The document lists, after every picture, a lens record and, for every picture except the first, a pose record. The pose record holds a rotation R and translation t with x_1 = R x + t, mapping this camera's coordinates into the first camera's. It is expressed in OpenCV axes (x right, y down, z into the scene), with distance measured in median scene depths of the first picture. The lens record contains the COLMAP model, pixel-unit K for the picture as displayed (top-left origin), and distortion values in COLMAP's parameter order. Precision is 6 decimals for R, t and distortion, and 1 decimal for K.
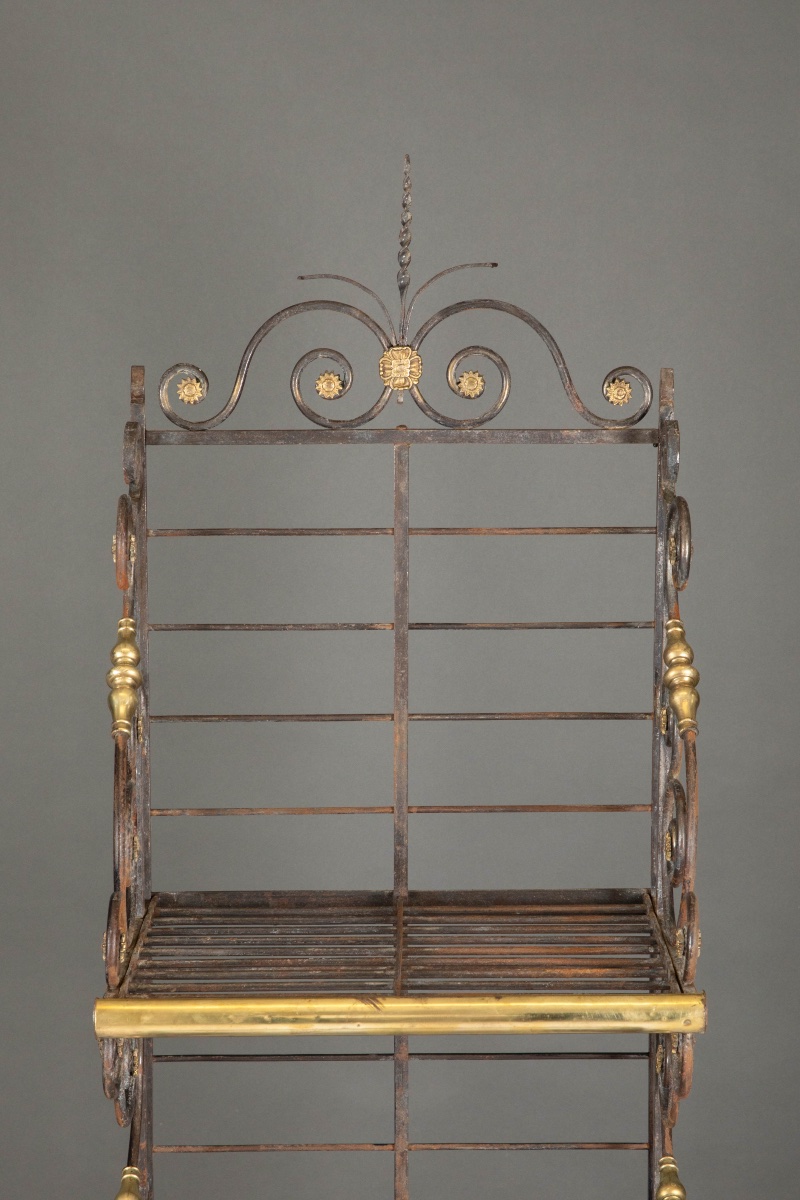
lens RADIAL K [[2191.8, 0, 400.0], [0, 2191.8, 600.0], [0, 0, 1]] dist [0.153667, -0.056771]
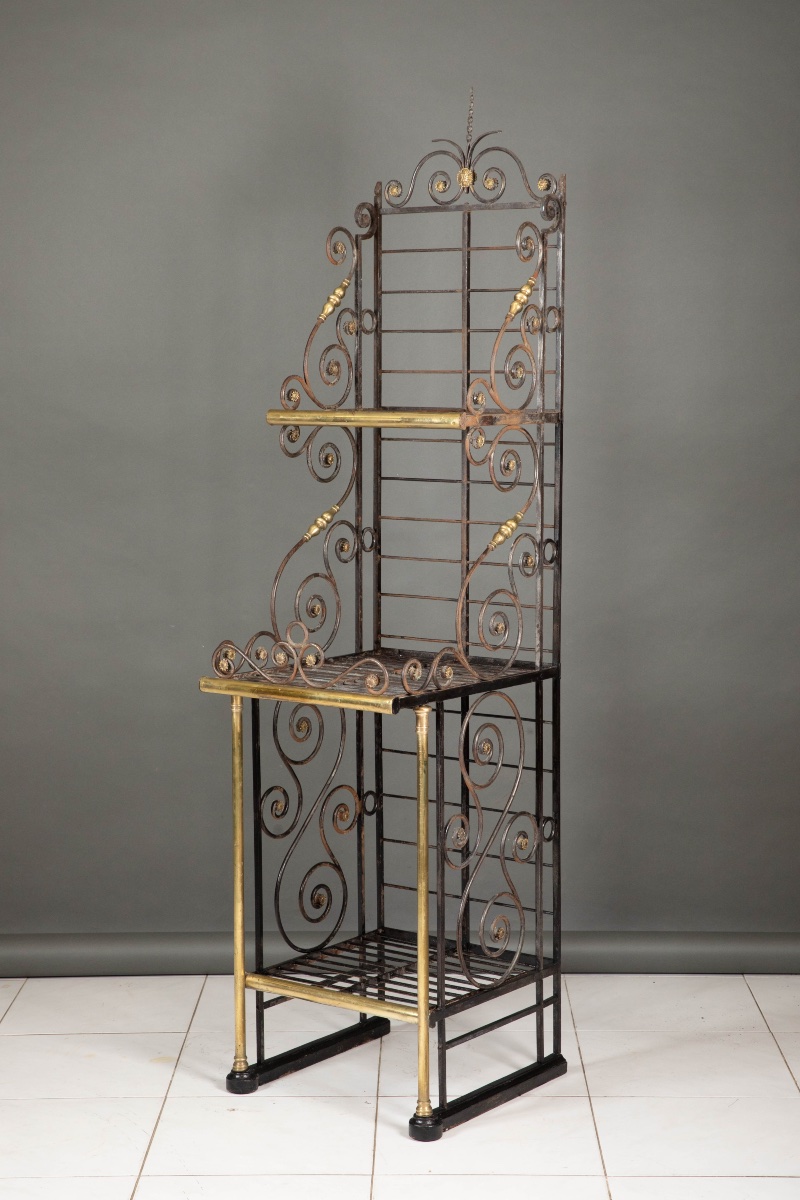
lens RADIAL K [[2191.8, 0, 400.0], [0, 2191.8, 600.0], [0, 0, 1]] dist [0.153667, -0.056771]
pose [[0.800727, 0.079148, -0.593778, 1.381993], [-0.082958, 0.996333, 0.020936, 0.301506], [0.593258, 0.032494, 0.804356, -0.929278]]
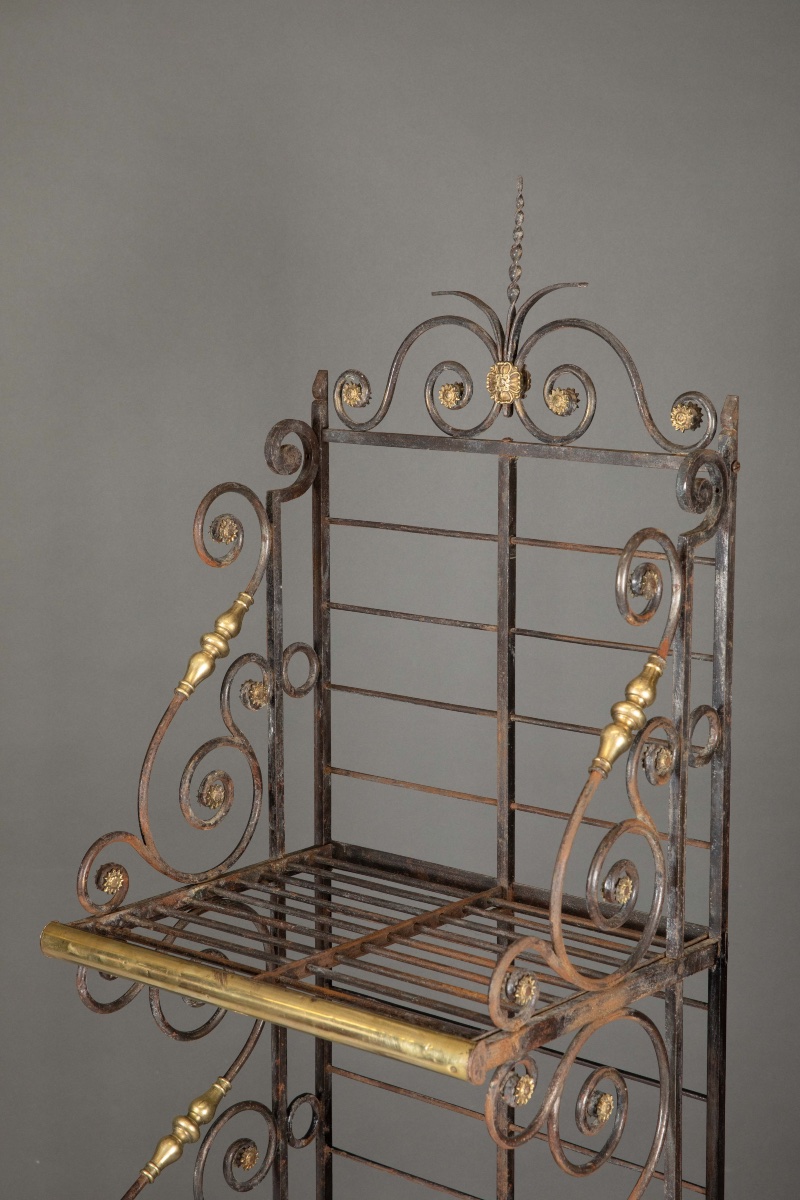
lens RADIAL K [[2191.8, 0, 400.0], [0, 2191.8, 600.0], [0, 0, 1]] dist [0.153667, -0.056771]
pose [[0.765151, 0.107892, -0.634746, 0.630152], [-0.086083, 0.994151, 0.065214, -0.066716], [0.638070, 0.004743, 0.769964, 0.169150]]
